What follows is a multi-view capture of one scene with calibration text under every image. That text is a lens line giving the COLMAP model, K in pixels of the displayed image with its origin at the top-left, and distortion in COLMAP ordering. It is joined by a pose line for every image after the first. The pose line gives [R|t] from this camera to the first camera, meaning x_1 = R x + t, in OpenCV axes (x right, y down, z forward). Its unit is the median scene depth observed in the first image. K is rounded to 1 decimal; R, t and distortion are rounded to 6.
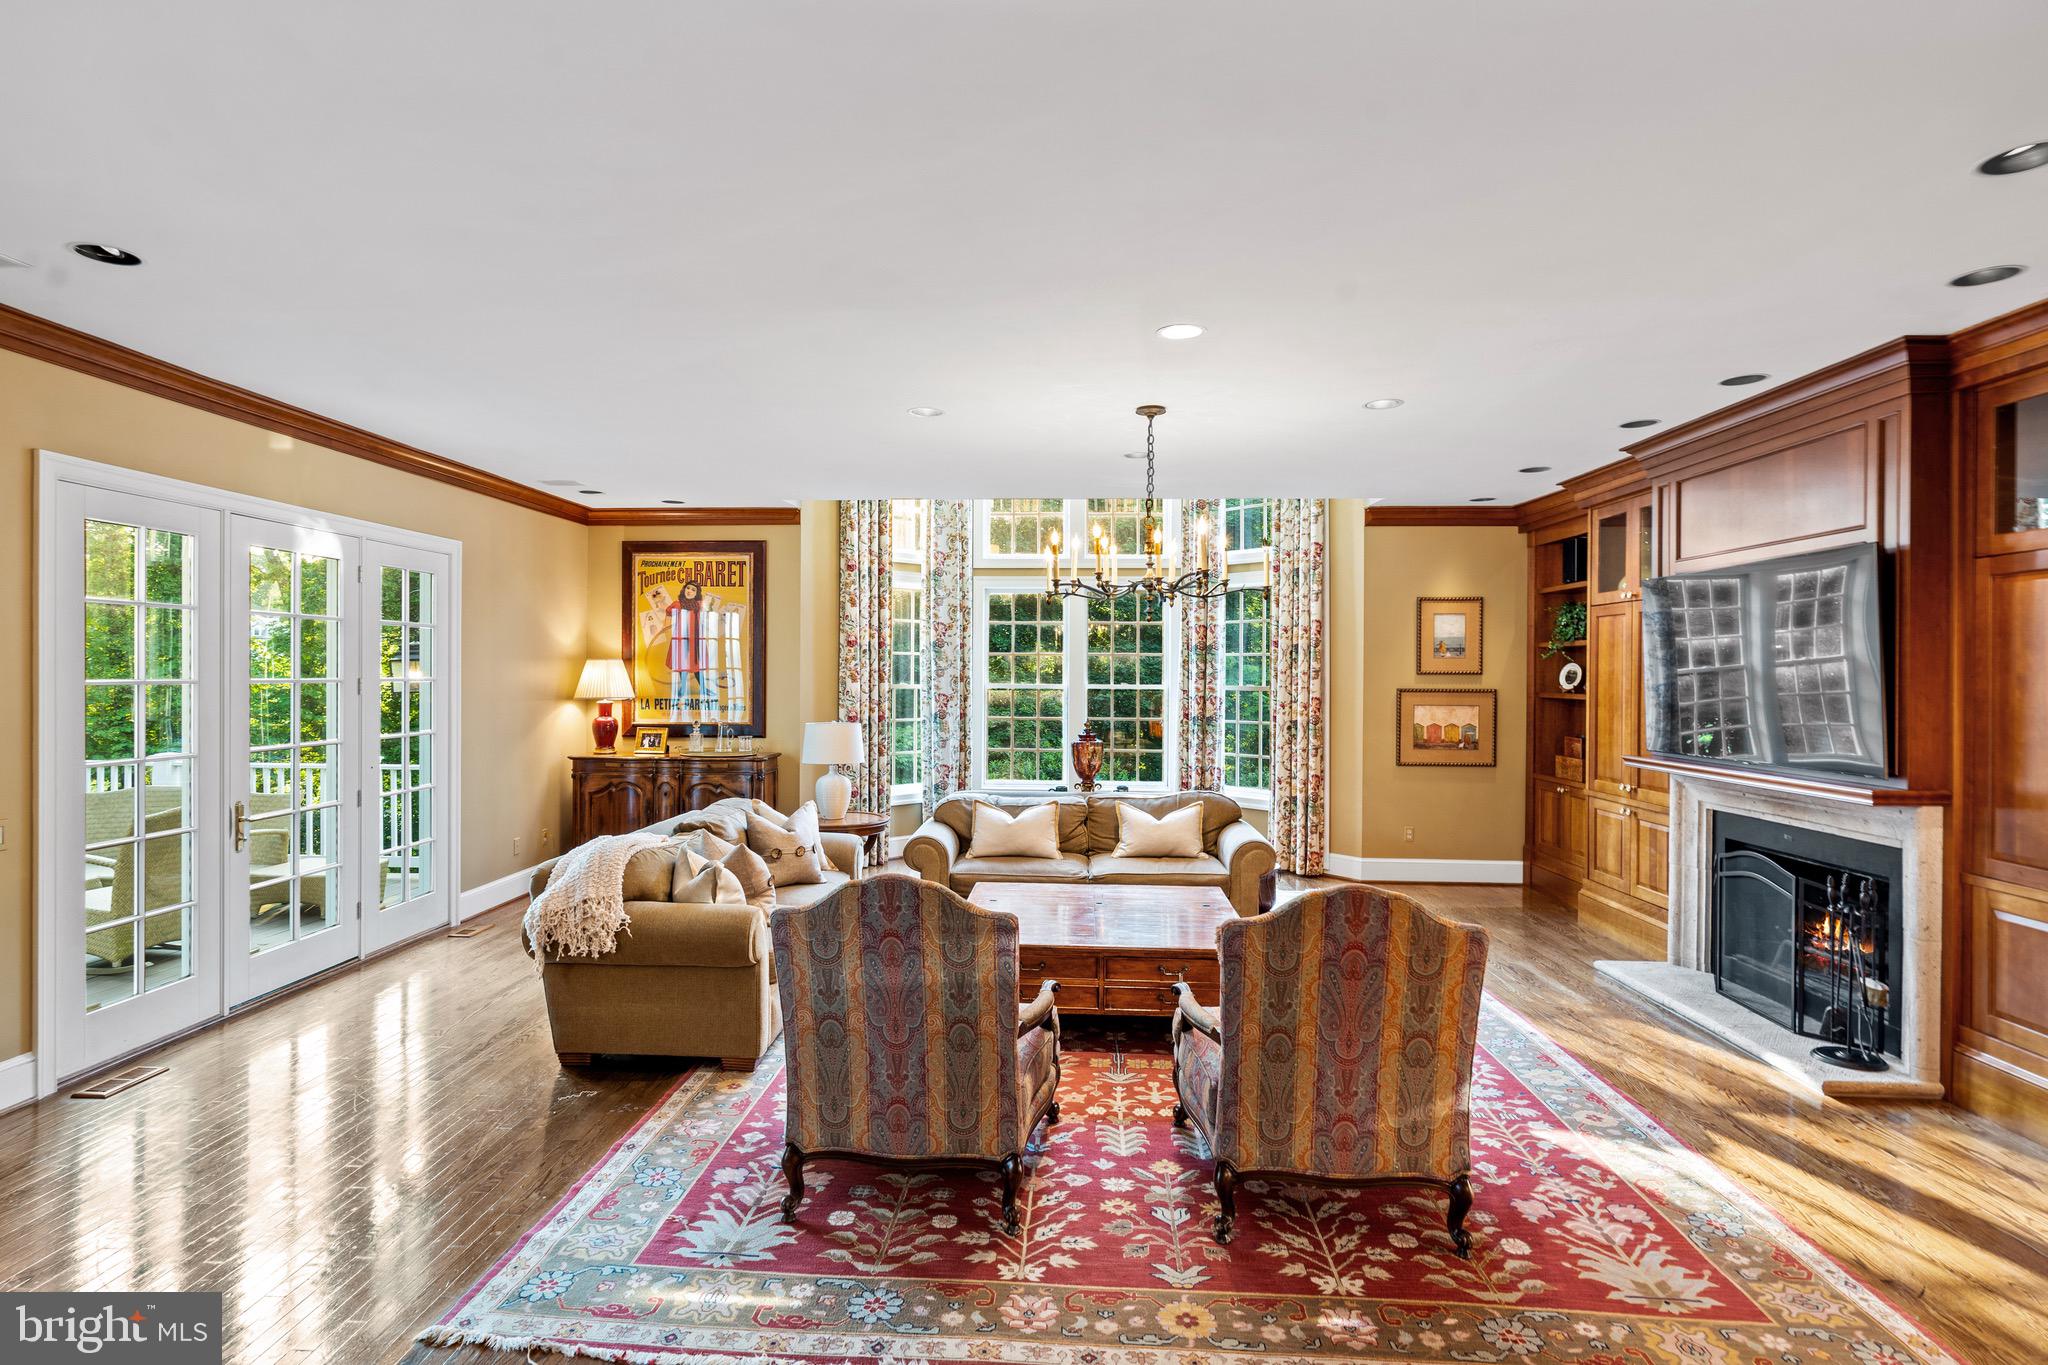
lens RADIAL K [[1028.3, 0, 973.1], [0, 1028.3, 675.6], [0, 0, 1]] dist [-0.001924, 0.001082]
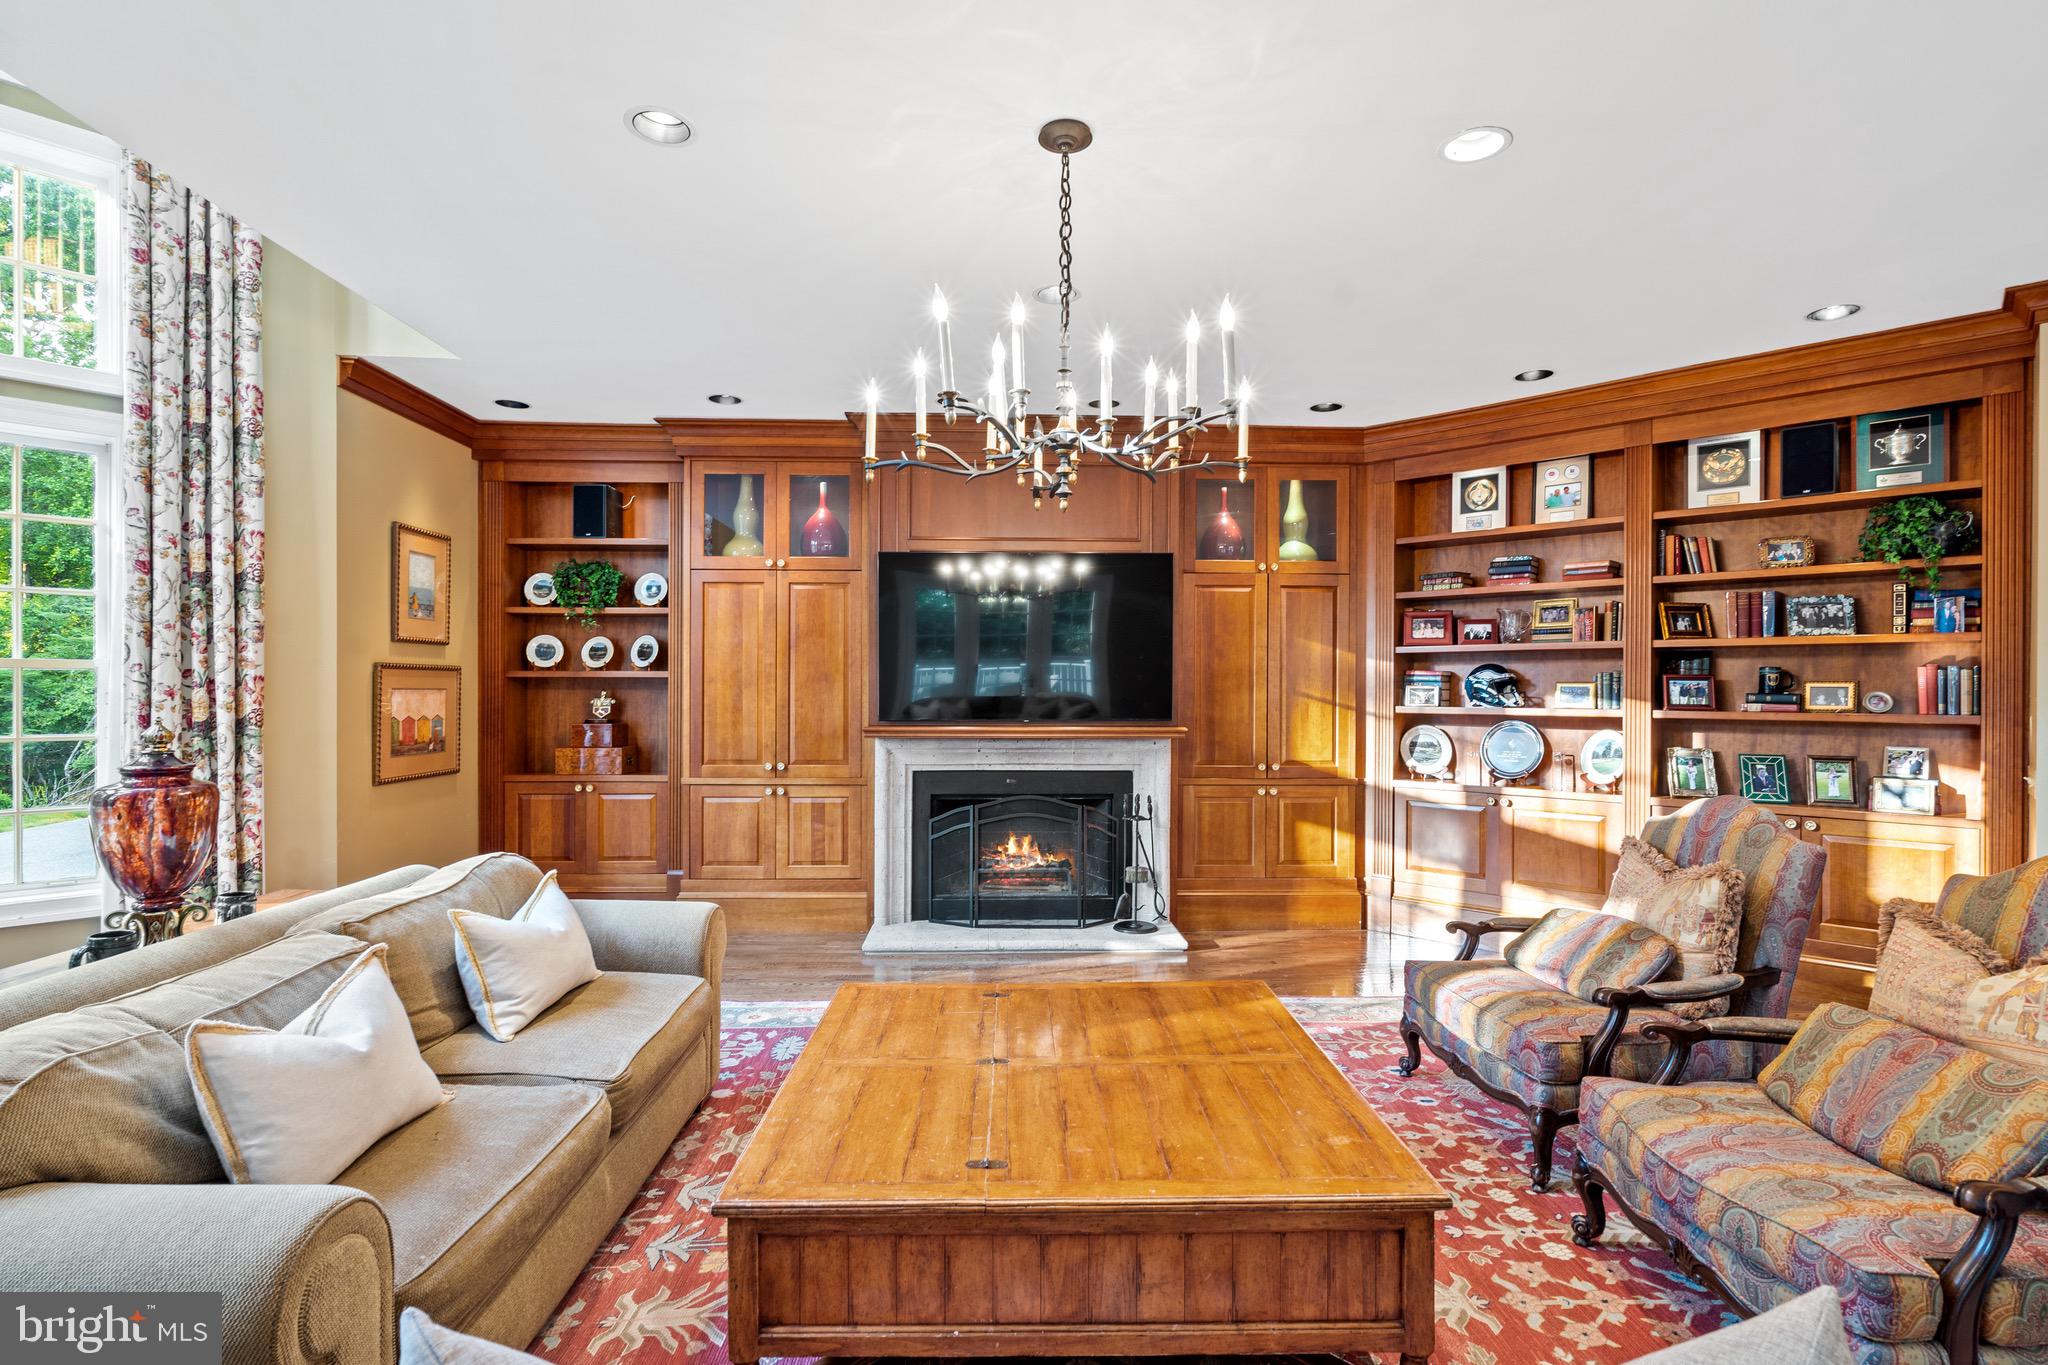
lens RADIAL K [[993.0, 0, 1016.3], [0, 993.0, 691.1], [0, 0, 1]] dist [-0.001530, 0.000547]
pose [[-0.108968, -0.004914, 0.994033, -0.274311], [0.000329, 0.999988, 0.004979, 0.032461], [-0.994045, 0.000870, -0.108965, 0.811512]]
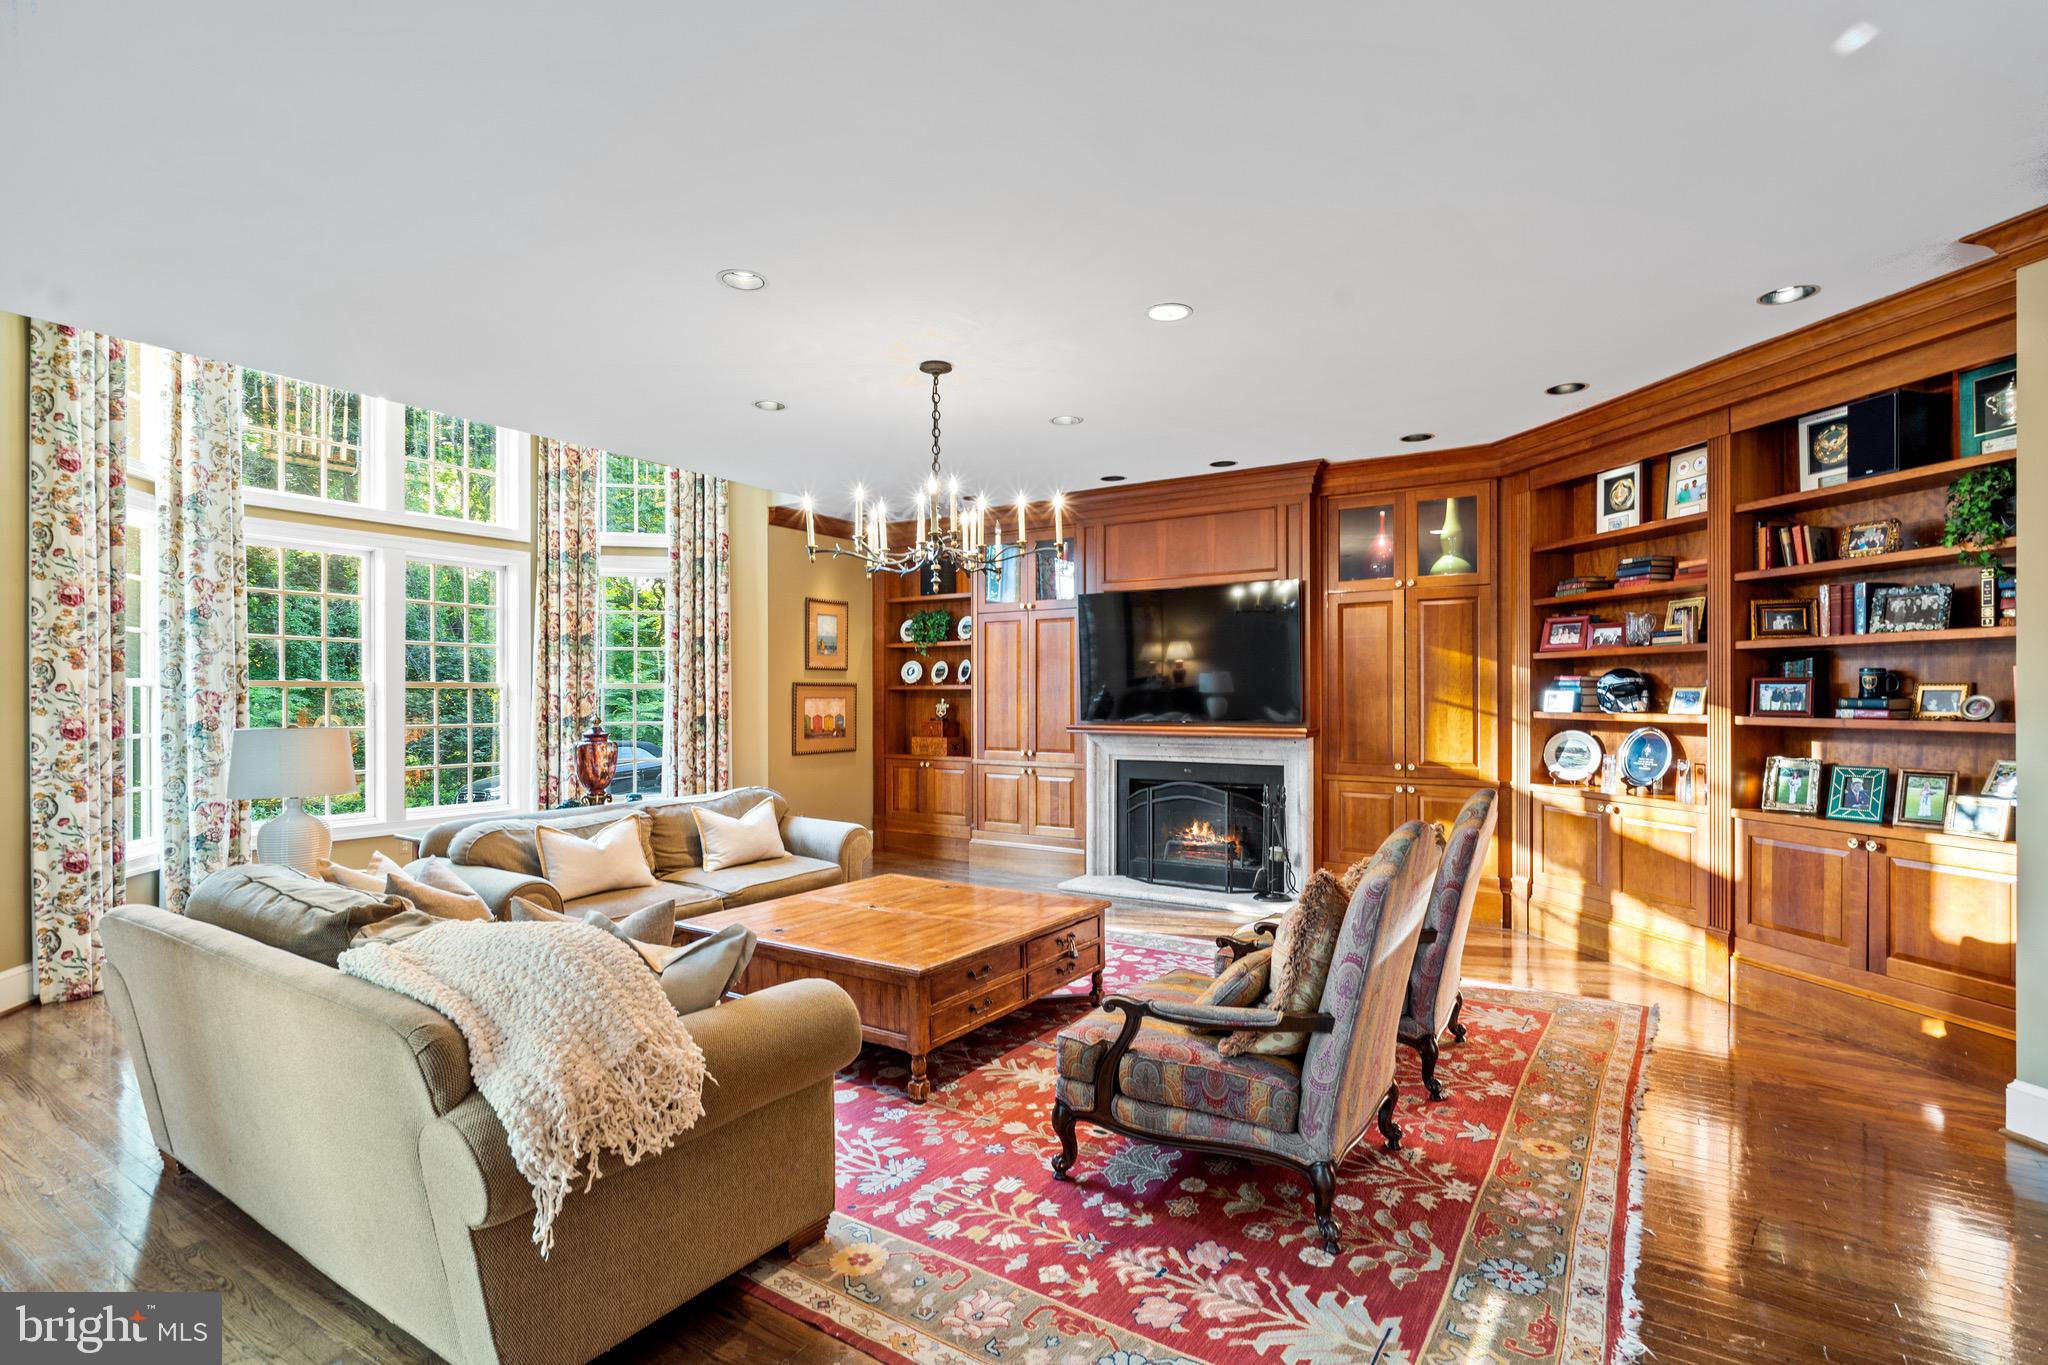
lens RADIAL K [[993.0, 0, 1002.3], [0, 993.0, 688.8], [0, 0, 1]] dist [-0.001530, 0.000547]
pose [[0.489631, 0.000988, 0.871929, -0.440341], [0.007698, 0.999955, -0.005455, 0.031274], [-0.871896, 0.009383, 0.489601, 0.378454]]
